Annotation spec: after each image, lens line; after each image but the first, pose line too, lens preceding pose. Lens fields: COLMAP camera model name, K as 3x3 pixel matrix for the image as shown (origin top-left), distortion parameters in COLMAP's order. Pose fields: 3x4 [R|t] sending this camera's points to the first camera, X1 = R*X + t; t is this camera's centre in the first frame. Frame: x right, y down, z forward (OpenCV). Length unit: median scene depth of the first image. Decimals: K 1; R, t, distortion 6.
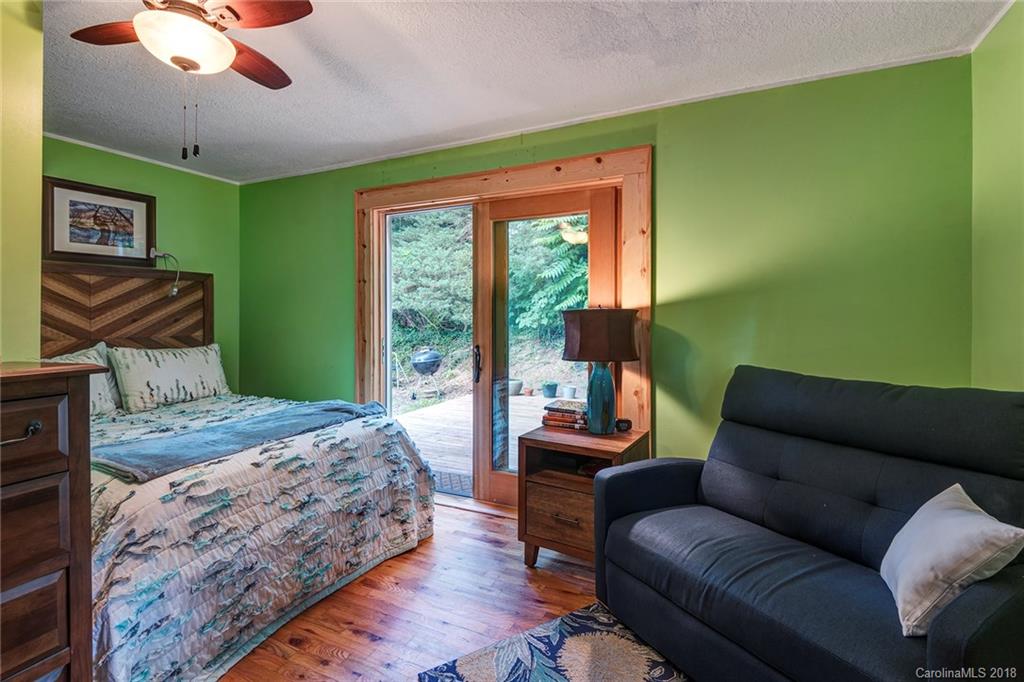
lens RADIAL K [[467.6, 0, 529.8], [0, 467.6, 320.4], [0, 0, 1]] dist [0.033059, -0.027966]
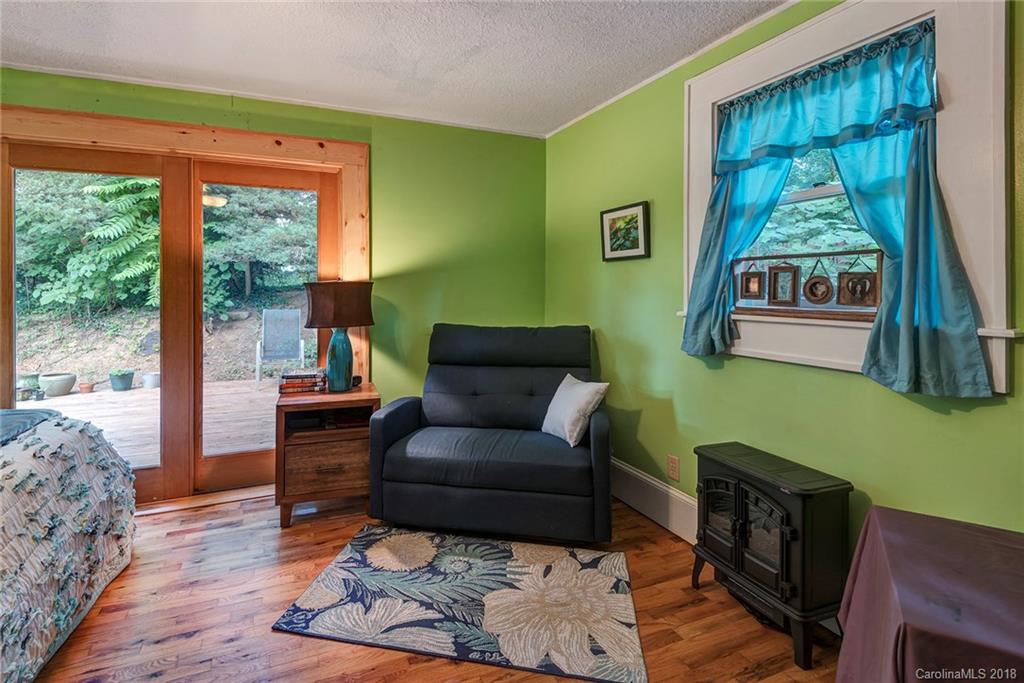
lens RADIAL K [[473.9, 0, 504.9], [0, 473.9, 298.6], [0, 0, 1]] dist [0.016127, -0.012575]
pose [[0.657389, -0.015934, 0.753383, -0.443570], [0.006064, 0.999856, 0.015855, 0.001633], [-0.753527, -0.005854, 0.657391, -0.055785]]
